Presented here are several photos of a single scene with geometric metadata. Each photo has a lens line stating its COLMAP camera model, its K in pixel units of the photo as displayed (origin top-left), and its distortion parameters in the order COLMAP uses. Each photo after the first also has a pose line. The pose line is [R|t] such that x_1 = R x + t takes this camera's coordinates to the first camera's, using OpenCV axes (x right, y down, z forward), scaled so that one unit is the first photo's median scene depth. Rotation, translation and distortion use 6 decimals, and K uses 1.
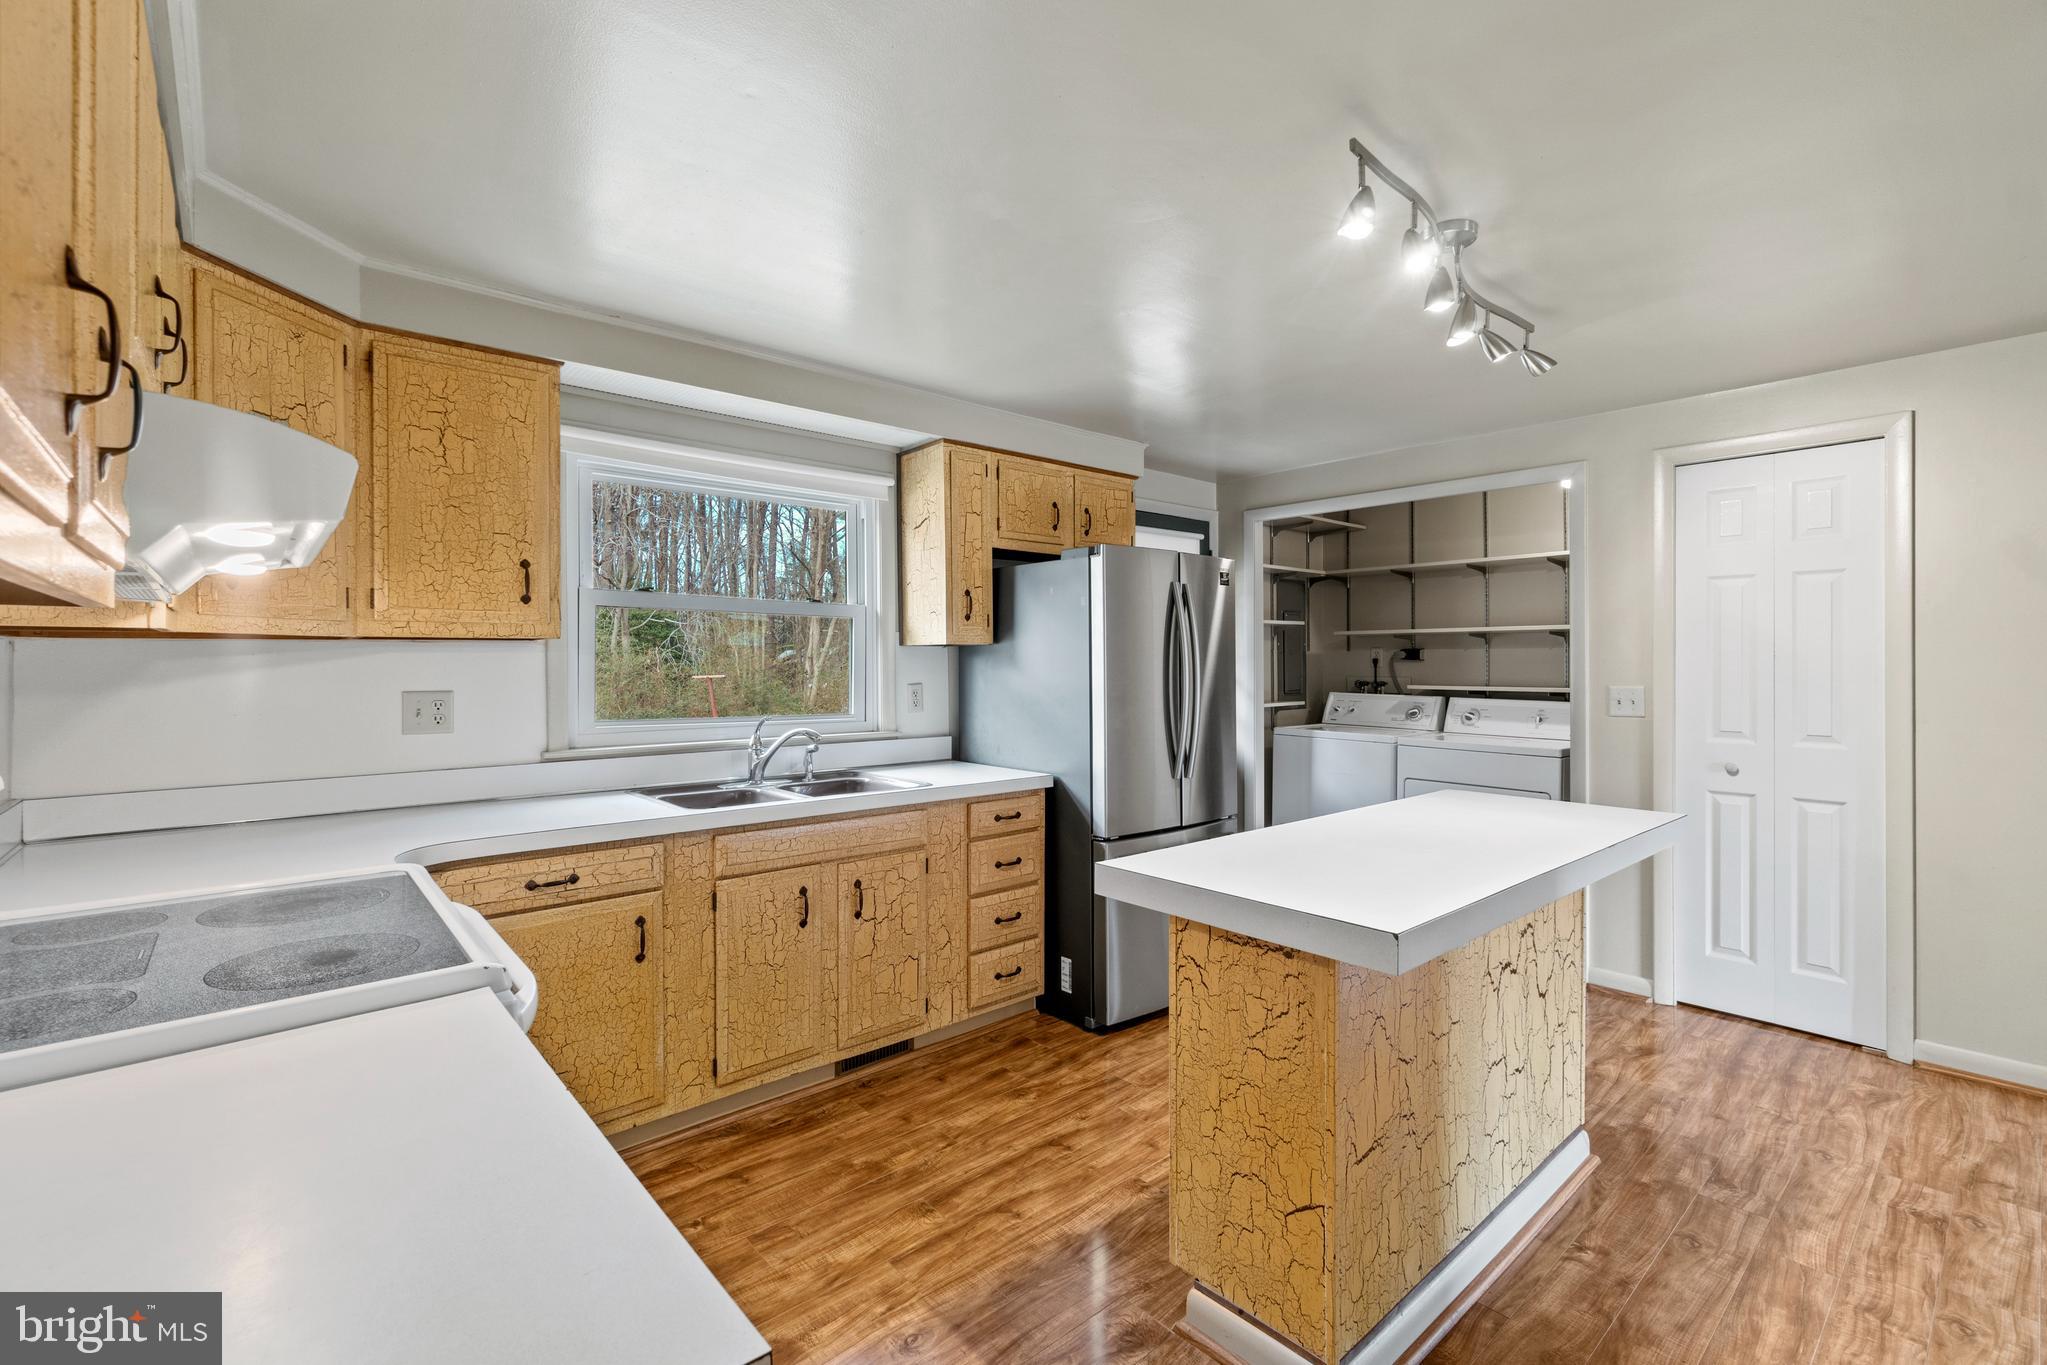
lens RADIAL K [[903.4, 0, 1018.4], [0, 903.4, 668.9], [0, 0, 1]] dist [-0.008709, 0.001228]
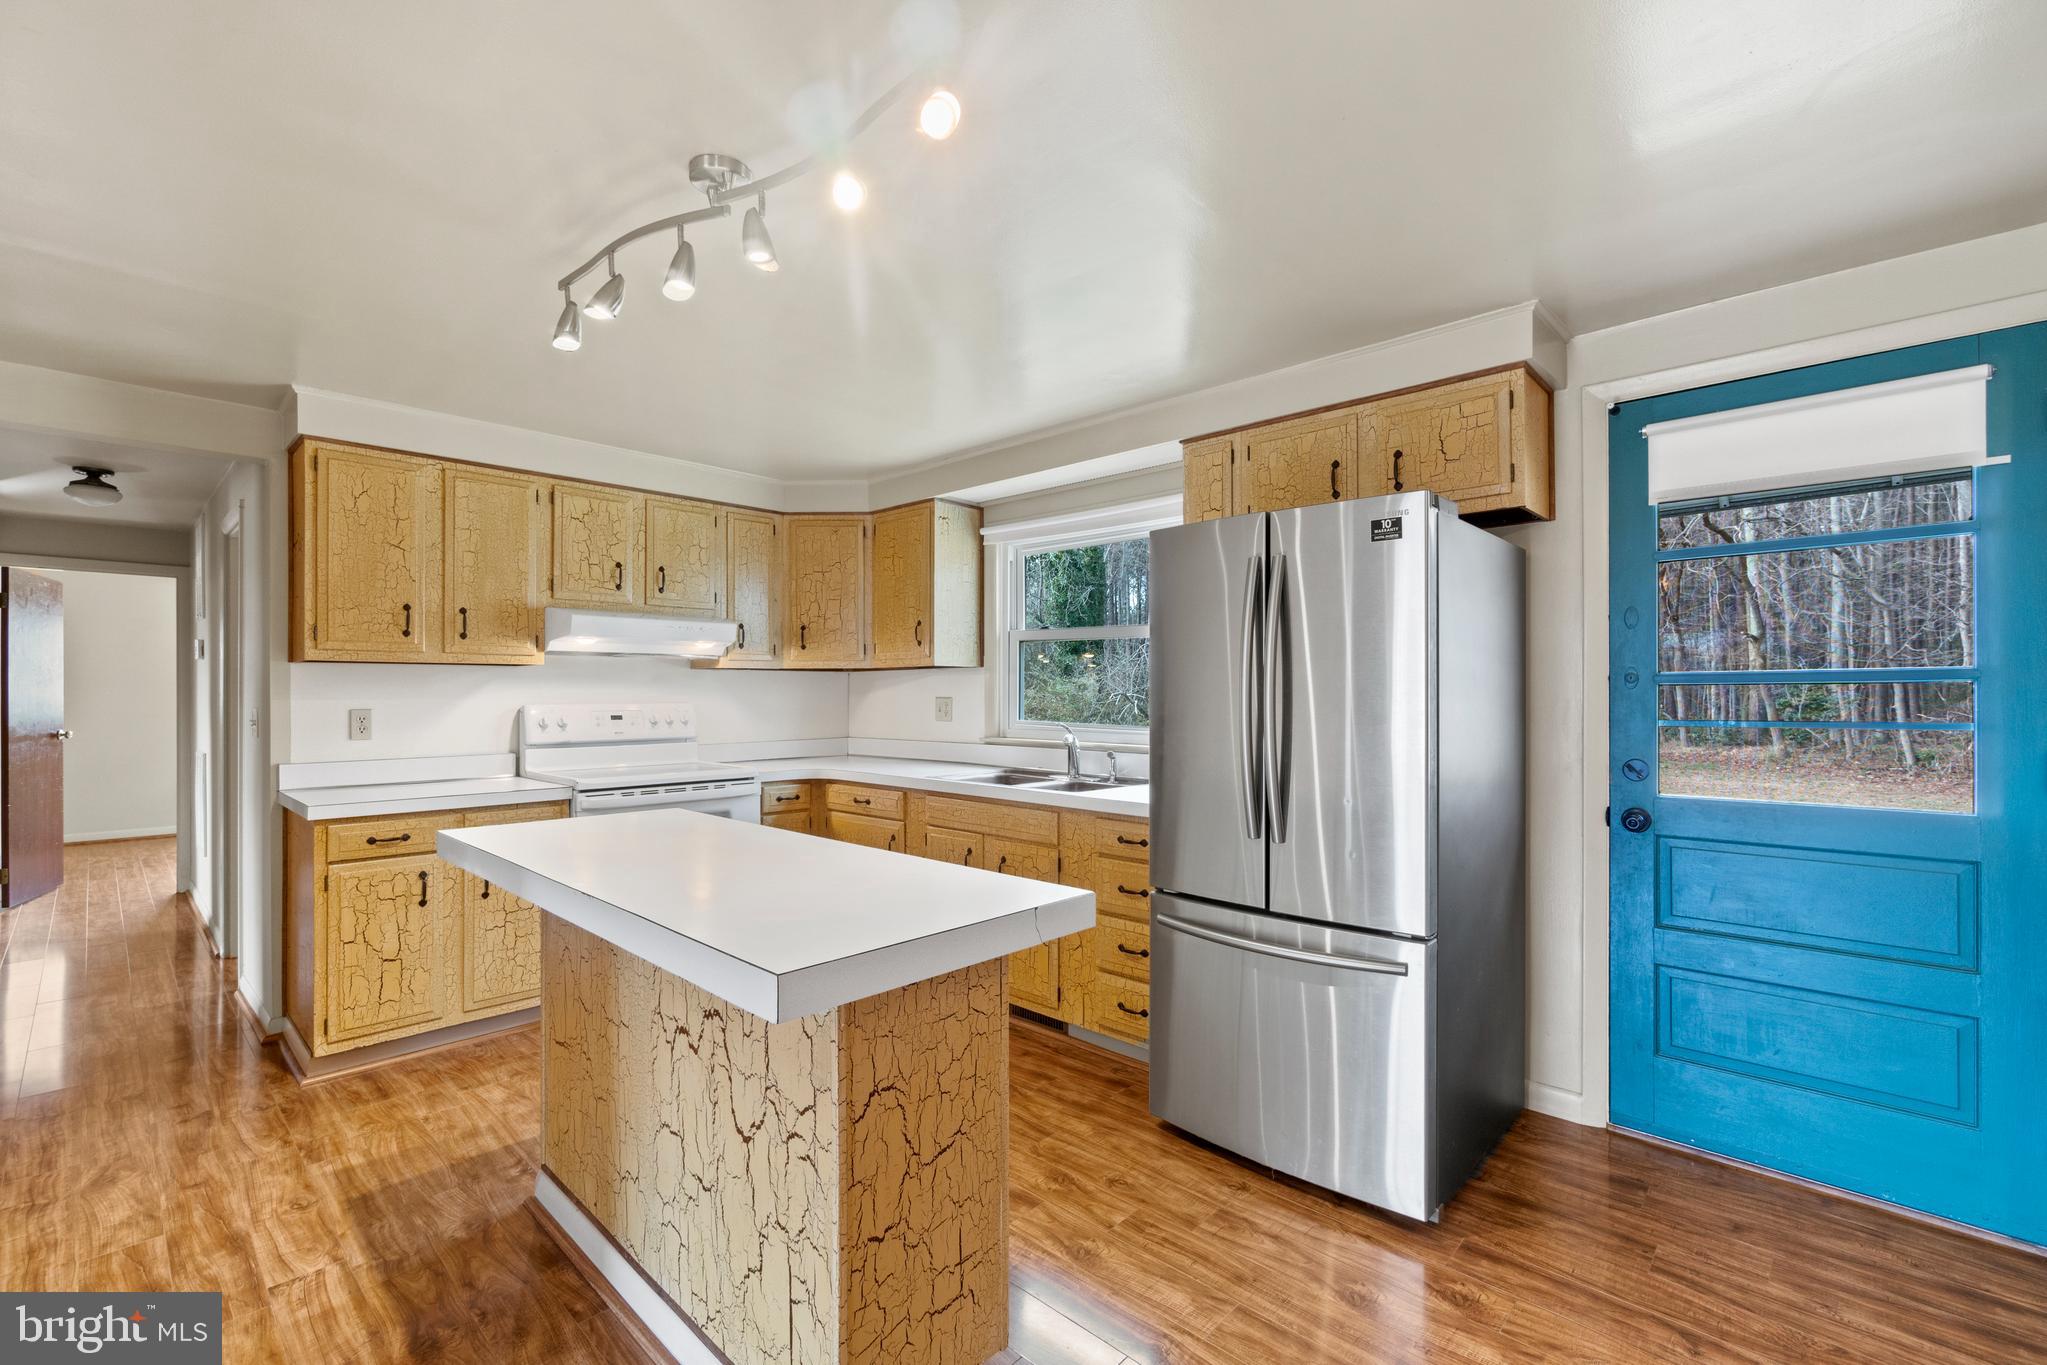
lens RADIAL K [[903.4, 0, 1014.9], [0, 903.4, 682.7], [0, 0, 1]] dist [-0.008709, 0.001228]
pose [[0.082614, -0.003576, -0.996575, 0.978685], [-0.003488, 0.999986, -0.003878, 0.003447], [0.996576, 0.003796, 0.082600, 0.860580]]
